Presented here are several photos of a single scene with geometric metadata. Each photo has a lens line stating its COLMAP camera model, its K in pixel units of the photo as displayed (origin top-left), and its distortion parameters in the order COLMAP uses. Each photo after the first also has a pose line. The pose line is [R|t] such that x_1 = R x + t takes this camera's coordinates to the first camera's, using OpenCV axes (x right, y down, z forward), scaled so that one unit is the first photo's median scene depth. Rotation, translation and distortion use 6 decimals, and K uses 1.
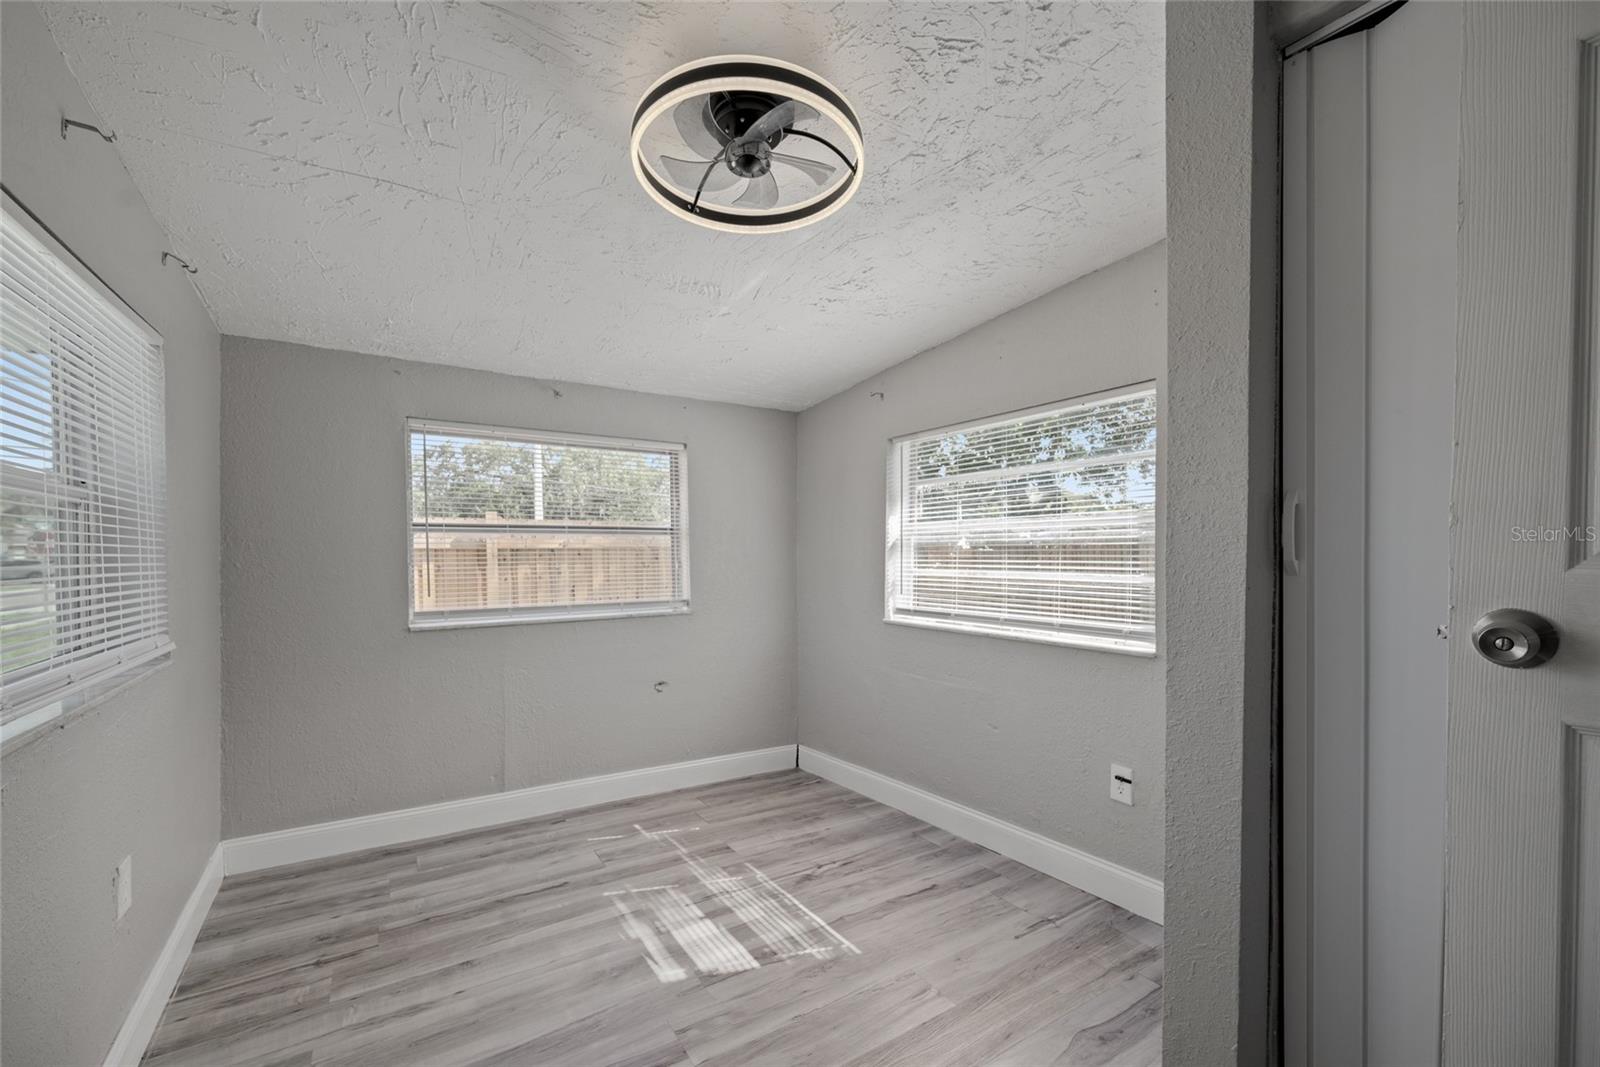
lens RADIAL K [[642.6, 0, 796.2], [0, 642.6, 549.0], [0, 0, 1]] dist [0.002454, 0.000356]
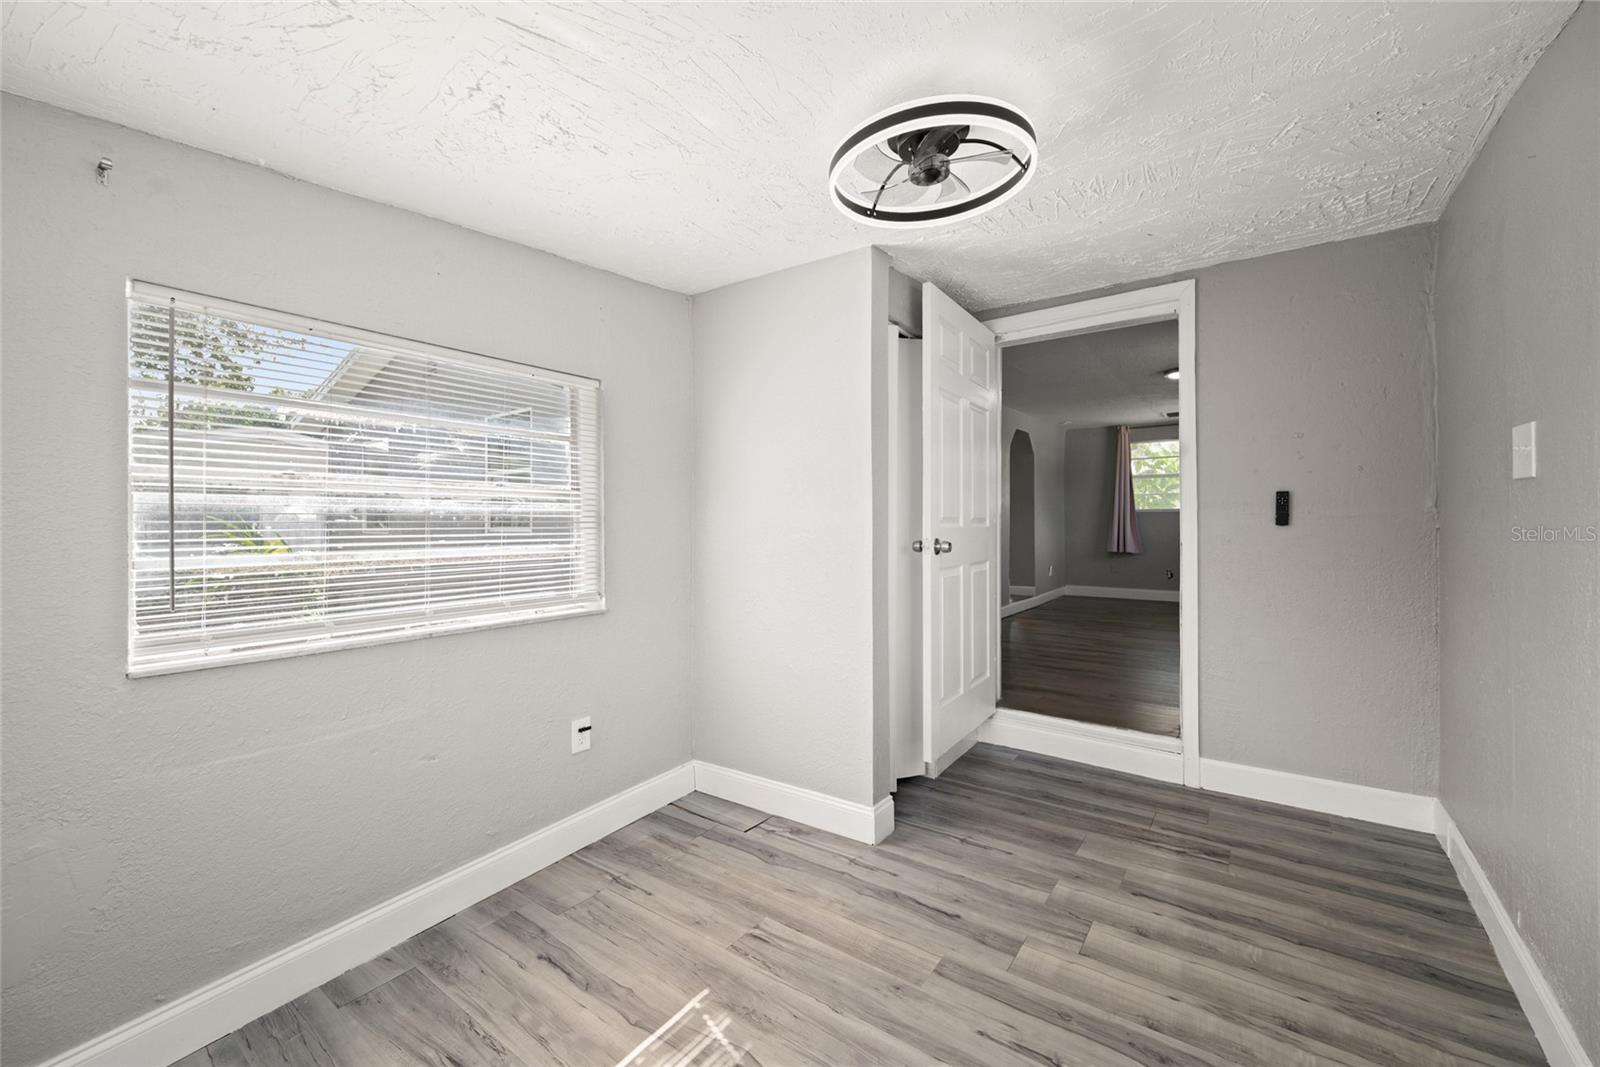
lens RADIAL K [[642.6, 0, 800.9], [0, 642.6, 525.1], [0, 0, 1]] dist [0.002454, 0.000356]
pose [[-0.345962, 0.003889, 0.938240, -0.642061], [0.009864, 0.999951, -0.000508, 0.013081], [-0.938197, 0.009079, -0.345984, 1.014347]]
